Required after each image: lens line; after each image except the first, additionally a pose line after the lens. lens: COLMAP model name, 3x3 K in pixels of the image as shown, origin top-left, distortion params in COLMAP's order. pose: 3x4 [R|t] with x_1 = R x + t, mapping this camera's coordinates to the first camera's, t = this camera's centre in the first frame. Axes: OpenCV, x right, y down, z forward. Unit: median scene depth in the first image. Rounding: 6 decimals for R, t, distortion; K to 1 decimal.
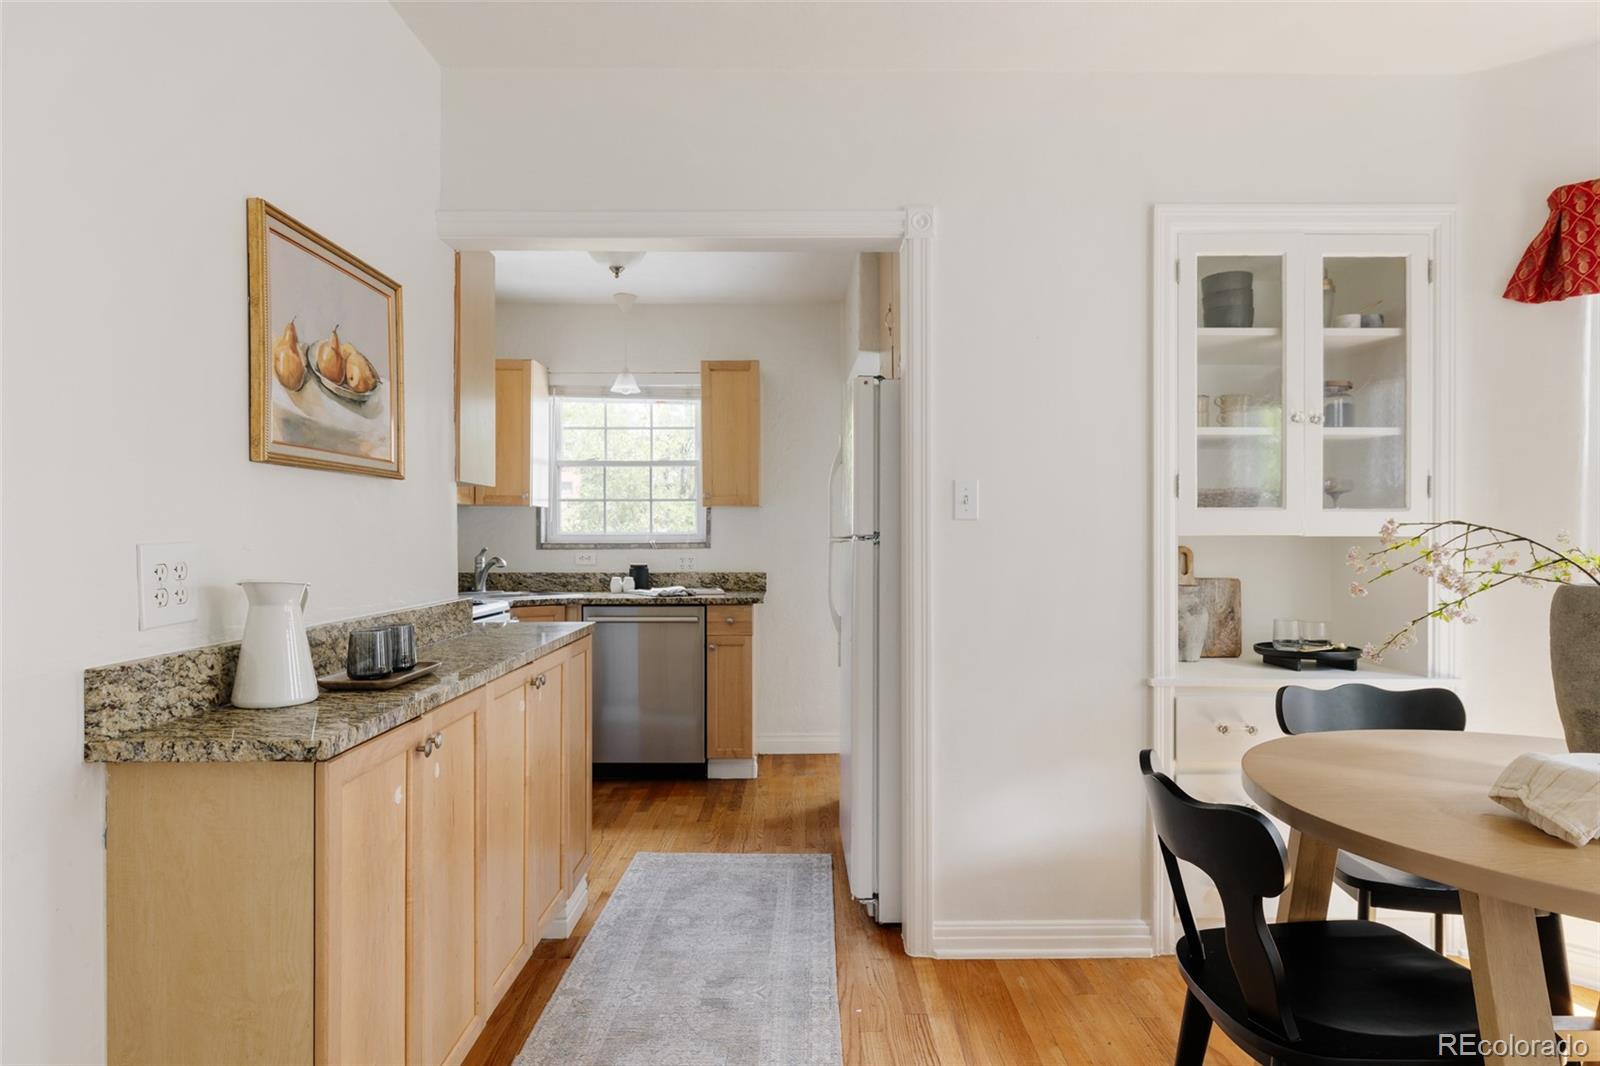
lens RADIAL K [[917.4, 0, 795.1], [0, 917.4, 542.3], [0, 0, 1]] dist [0.001872, -0.001245]
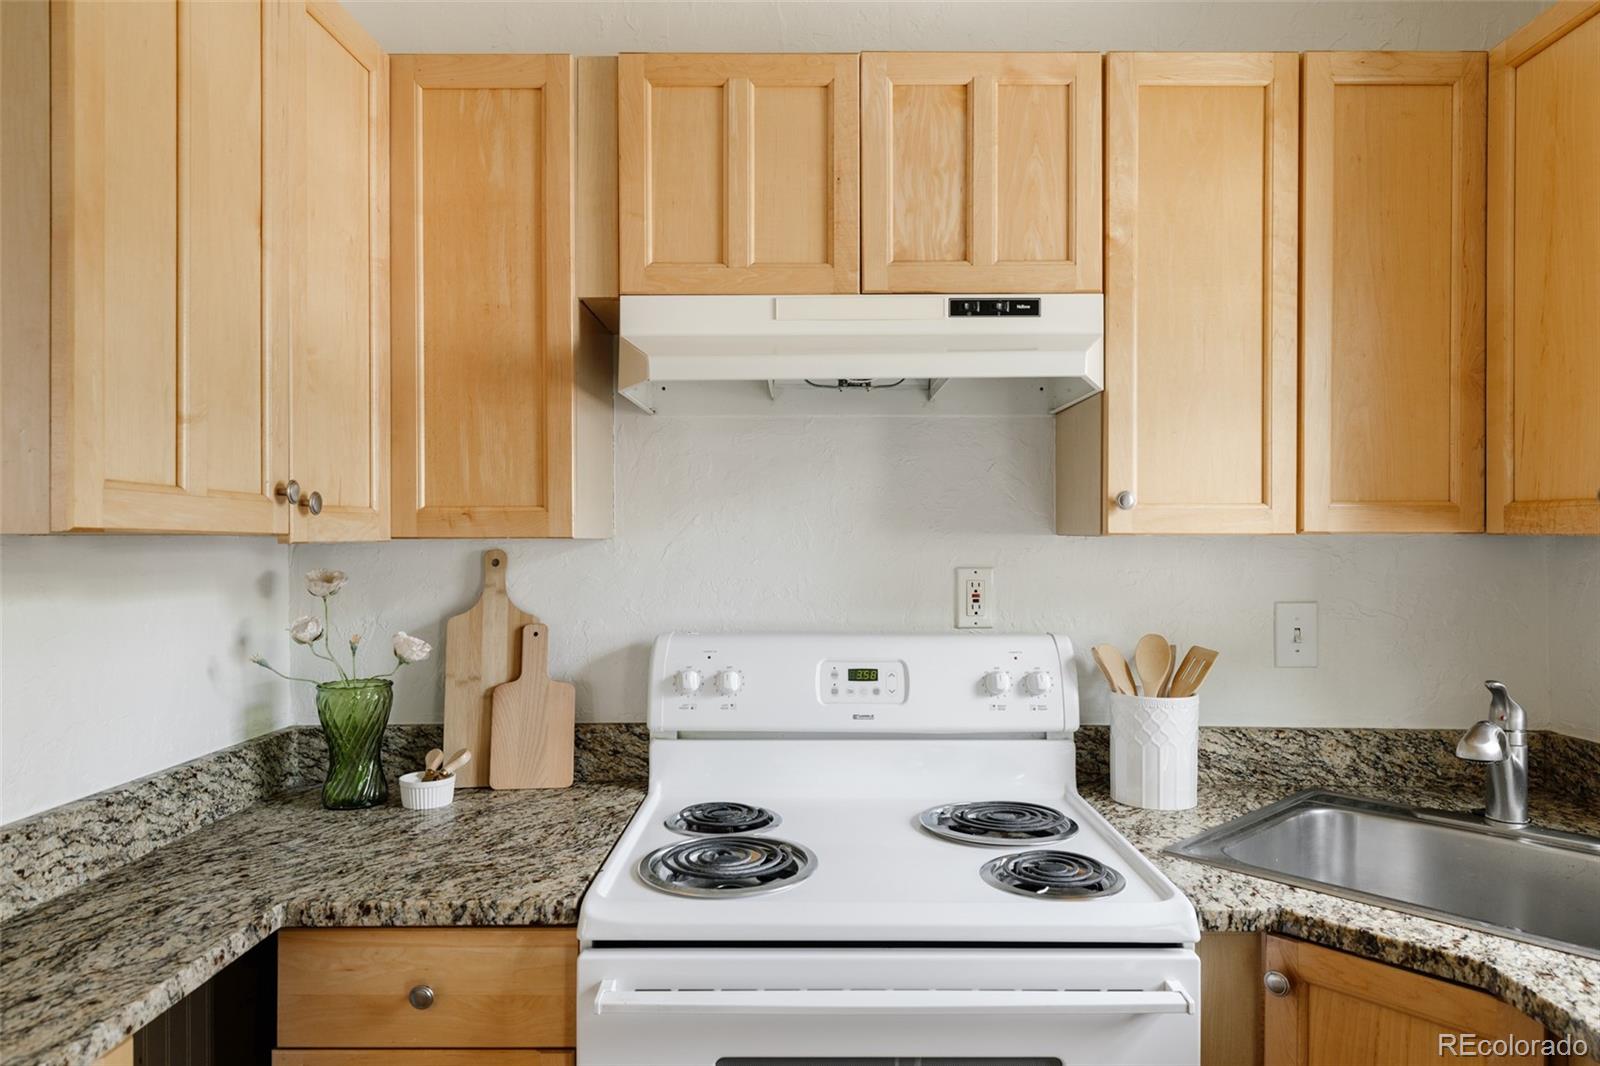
lens RADIAL K [[1011.0, 0, 798.9], [0, 1011.0, 539.9], [0, 0, 1]] dist [0.009143, -0.003517]
pose [[0.005315, 0.000383, -0.999986, -0.026269], [-0.002924, 0.999996, 0.000367, -0.065903], [0.999982, 0.002922, 0.005316, 1.333090]]
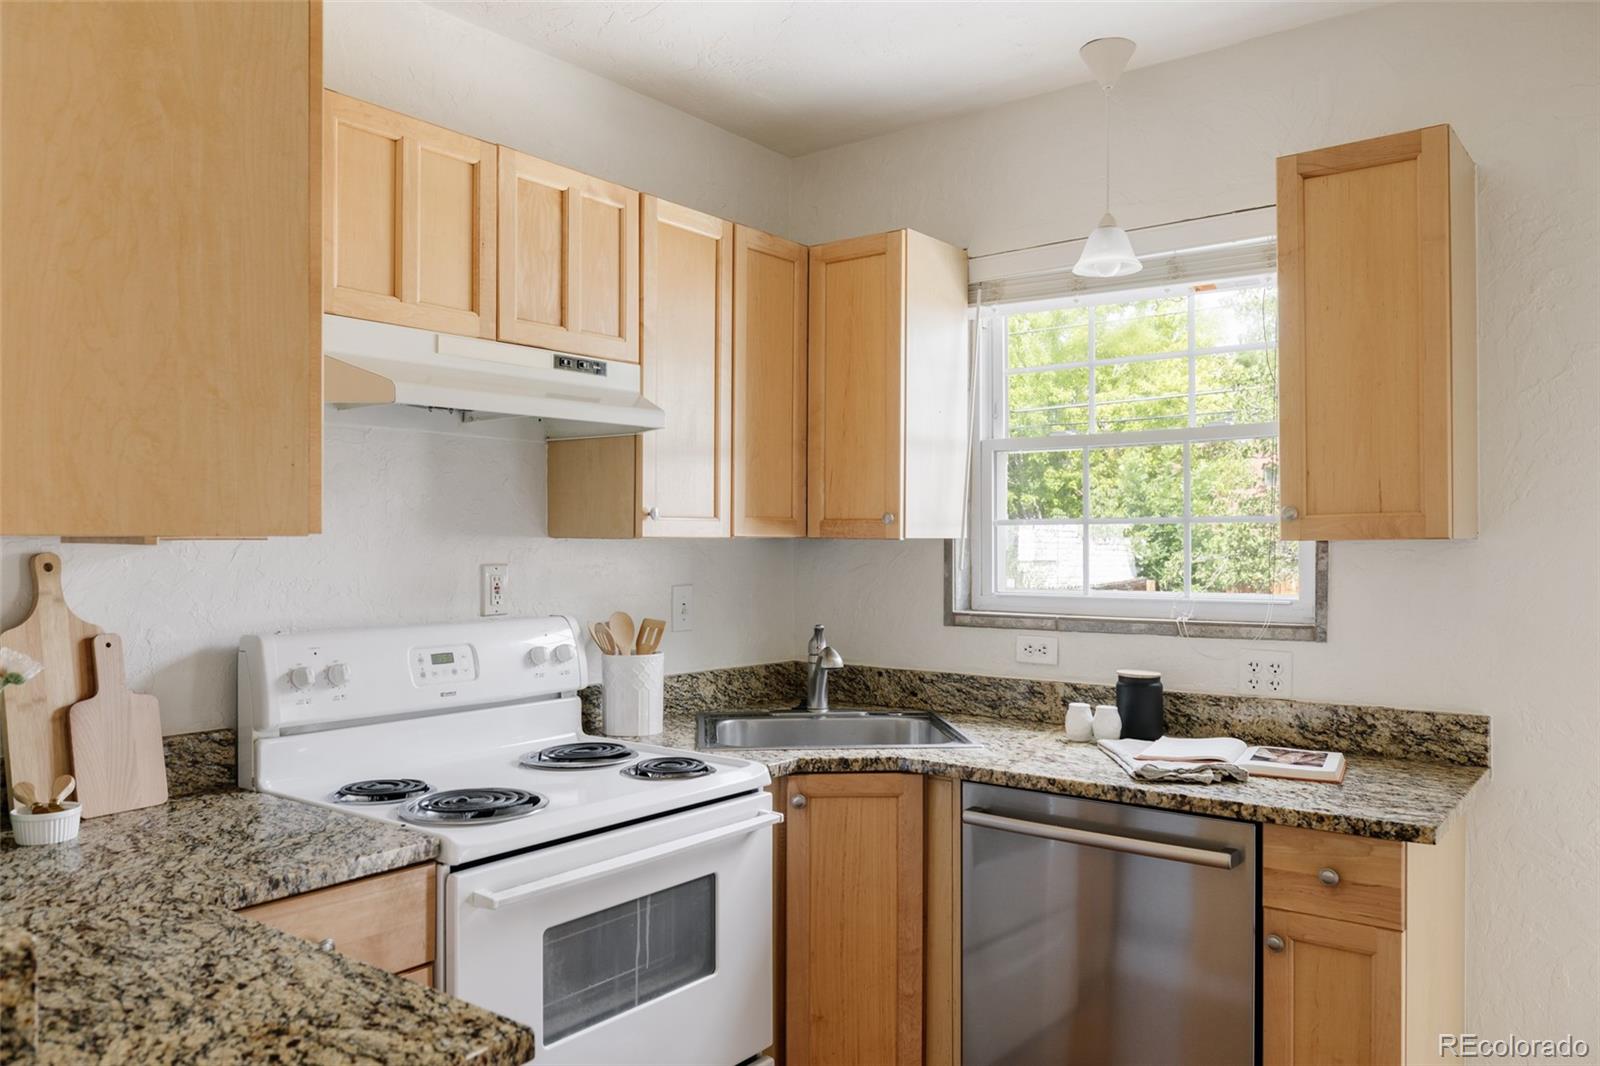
lens RADIAL K [[1168.6, 0, 799.0], [0, 1168.6, 543.3], [0, 0, 1]] dist [0.019089, -0.027240]
pose [[0.791832, 0.000879, -0.610738, 0.065151], [-0.001903, 0.999998, -0.001029, -0.064073], [0.610736, 0.001977, 0.791832, 0.849587]]
